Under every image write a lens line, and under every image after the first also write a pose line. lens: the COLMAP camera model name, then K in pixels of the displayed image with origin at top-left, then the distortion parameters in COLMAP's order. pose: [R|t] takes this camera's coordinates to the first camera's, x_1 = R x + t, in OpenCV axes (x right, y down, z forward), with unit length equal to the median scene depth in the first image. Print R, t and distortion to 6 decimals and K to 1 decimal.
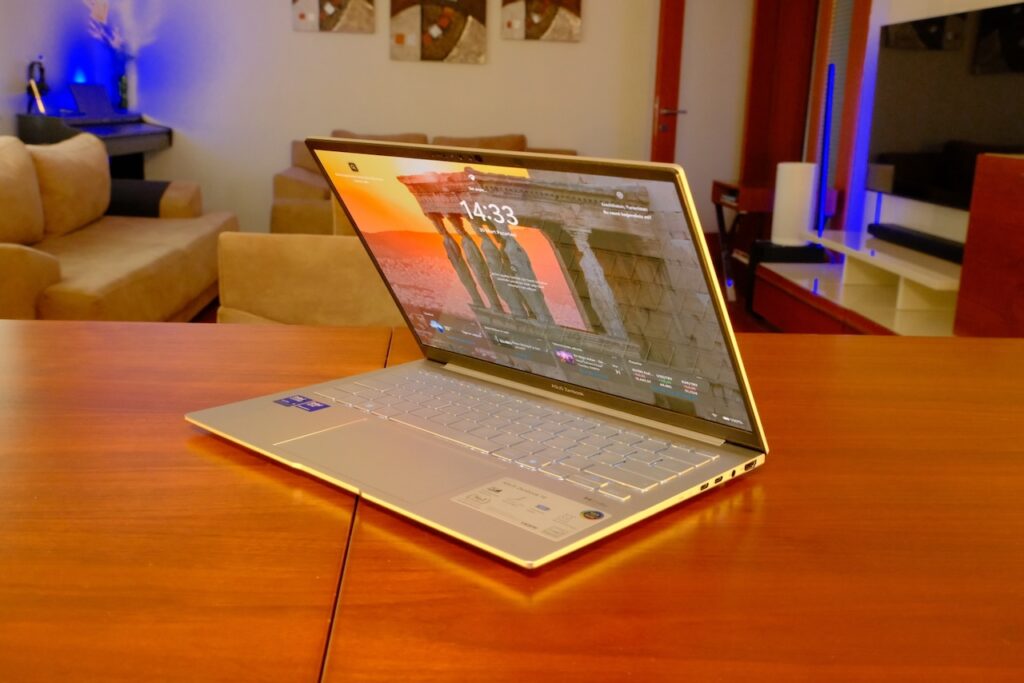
lens RADIAL K [[1019.5, 0, 505.1], [0, 1019.5, 337.4], [0, 0, 1]] dist [0.029342, 0.000000]
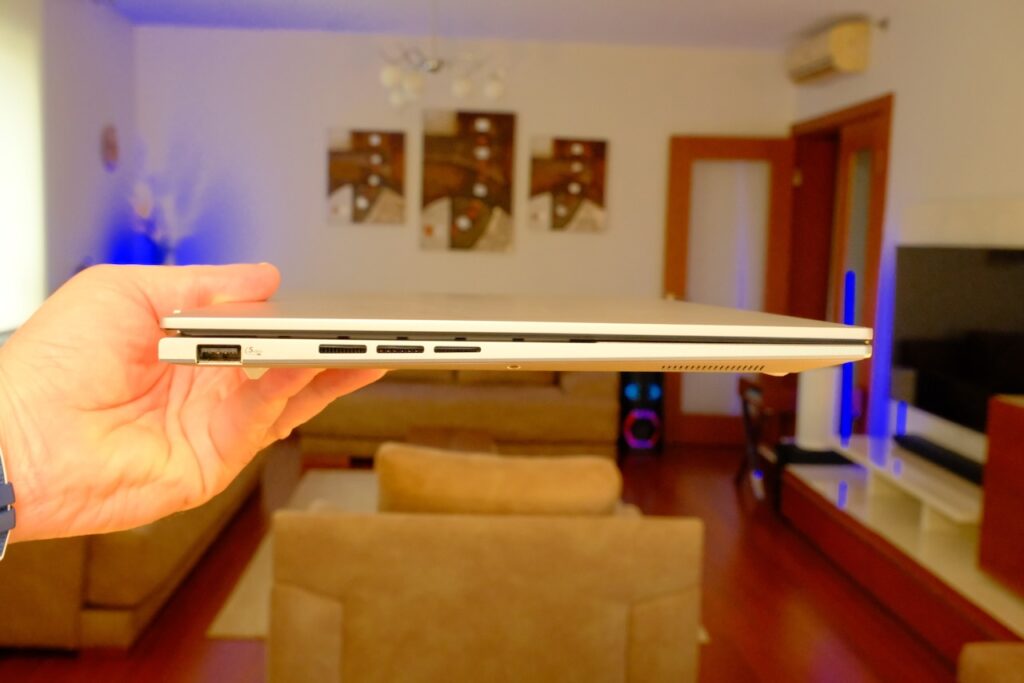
lens RADIAL K [[1054.6, 0, 503.3], [0, 1054.6, 334.9], [0, 0, 1]] dist [-0.005383, 0.000000]
pose [[0.999794, 0.004345, -0.019846, -0.007810], [-0.006800, 0.992089, -0.125356, -0.063902], [0.019145, 0.125465, 0.991913, -0.046209]]
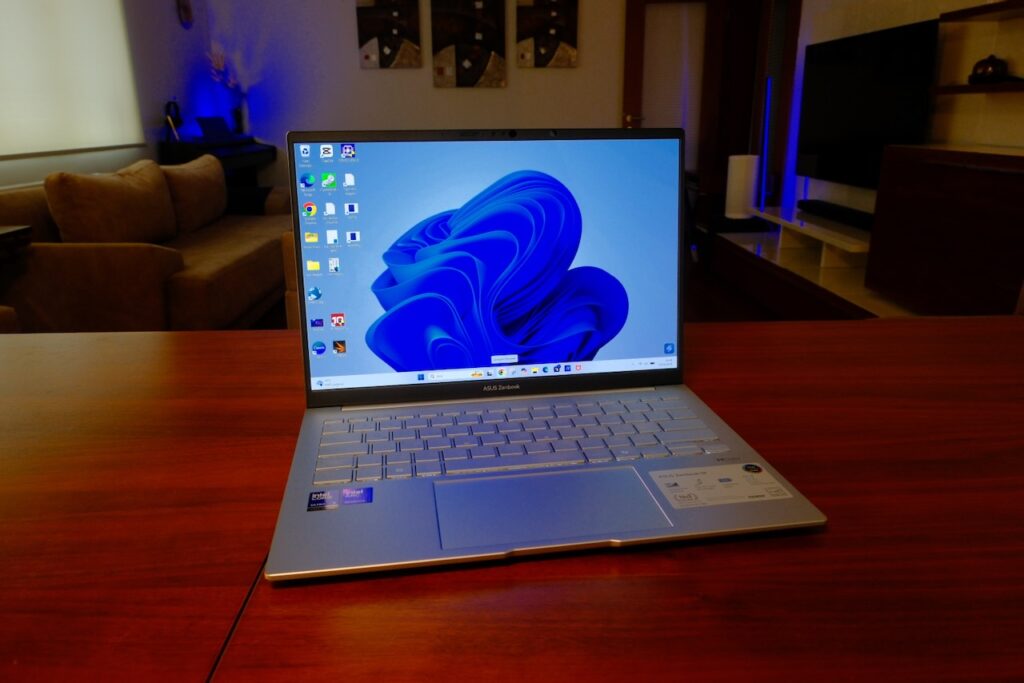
lens RADIAL K [[727.1, 0, 507.3], [0, 727.1, 342.0], [0, 0, 1]] dist [-0.016531, 0.008456]
pose [[0.998783, -0.028232, -0.040449, 0.013864], [0.031237, 0.996642, 0.075687, -0.011254], [0.038176, -0.076858, 0.996311, 0.043085]]
